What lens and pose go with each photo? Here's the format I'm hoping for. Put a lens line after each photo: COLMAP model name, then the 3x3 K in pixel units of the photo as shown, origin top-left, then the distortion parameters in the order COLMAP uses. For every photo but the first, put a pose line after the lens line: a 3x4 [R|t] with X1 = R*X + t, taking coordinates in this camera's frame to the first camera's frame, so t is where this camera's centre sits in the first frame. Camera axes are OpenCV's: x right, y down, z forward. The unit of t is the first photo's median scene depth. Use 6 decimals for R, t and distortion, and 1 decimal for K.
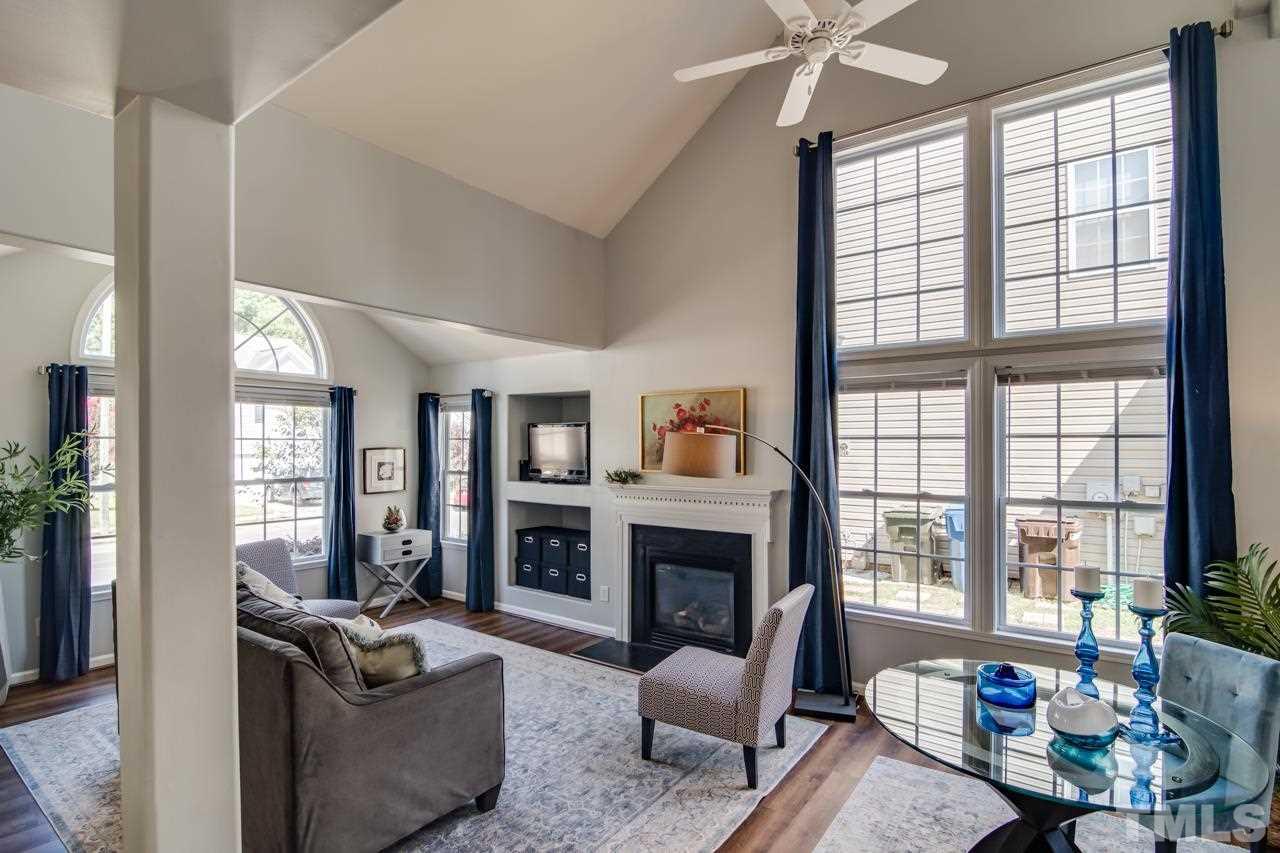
lens RADIAL K [[616.3, 0, 640.8], [0, 616.3, 446.7], [0, 0, 1]] dist [0.001819, 0.000684]
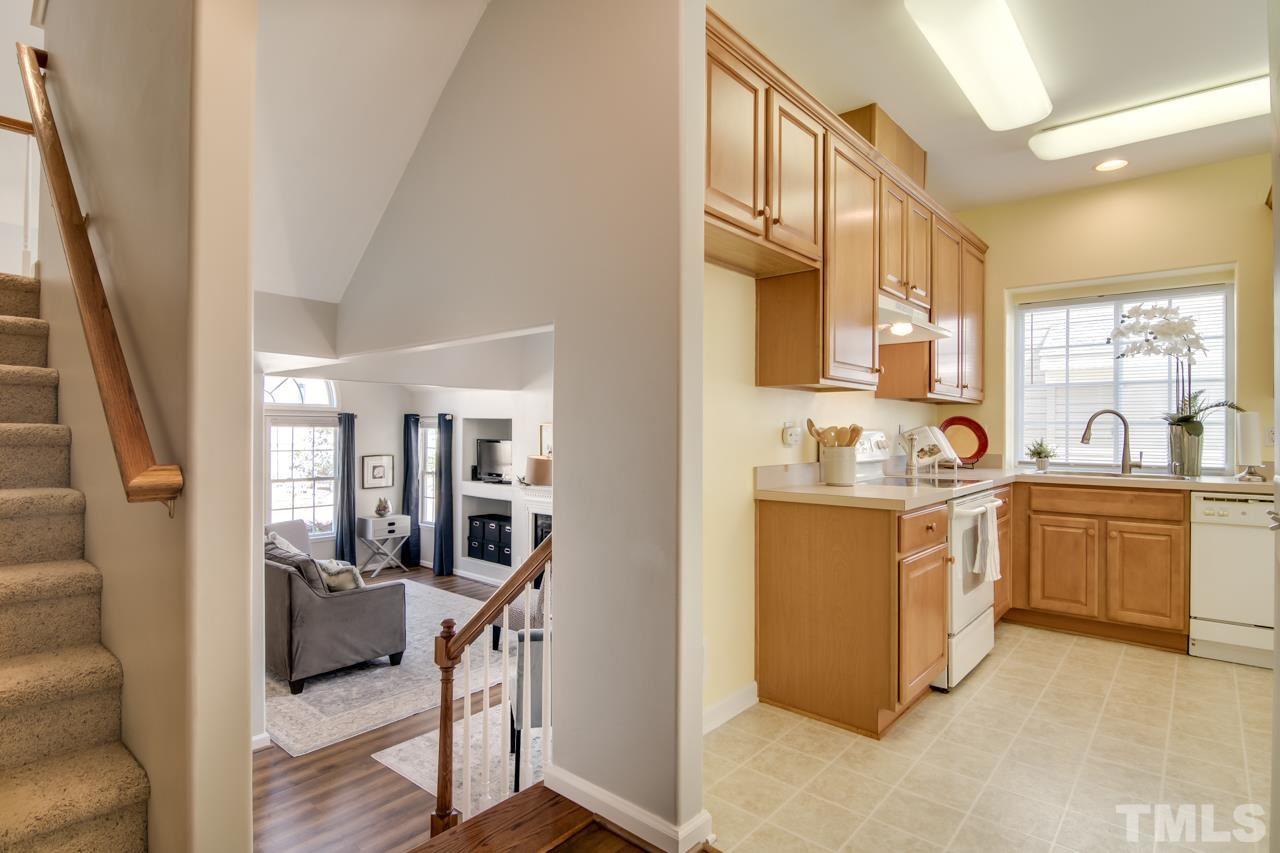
lens RADIAL K [[654.2, 0, 640.4], [0, 654.2, 425.4], [0, 0, 1]] dist [-0.002137, -0.000535]
pose [[0.996575, 0.003788, -0.082604, 0.300636], [-0.004555, 0.999948, -0.009102, -0.056113], [0.082565, 0.009447, 0.996541, -0.423943]]
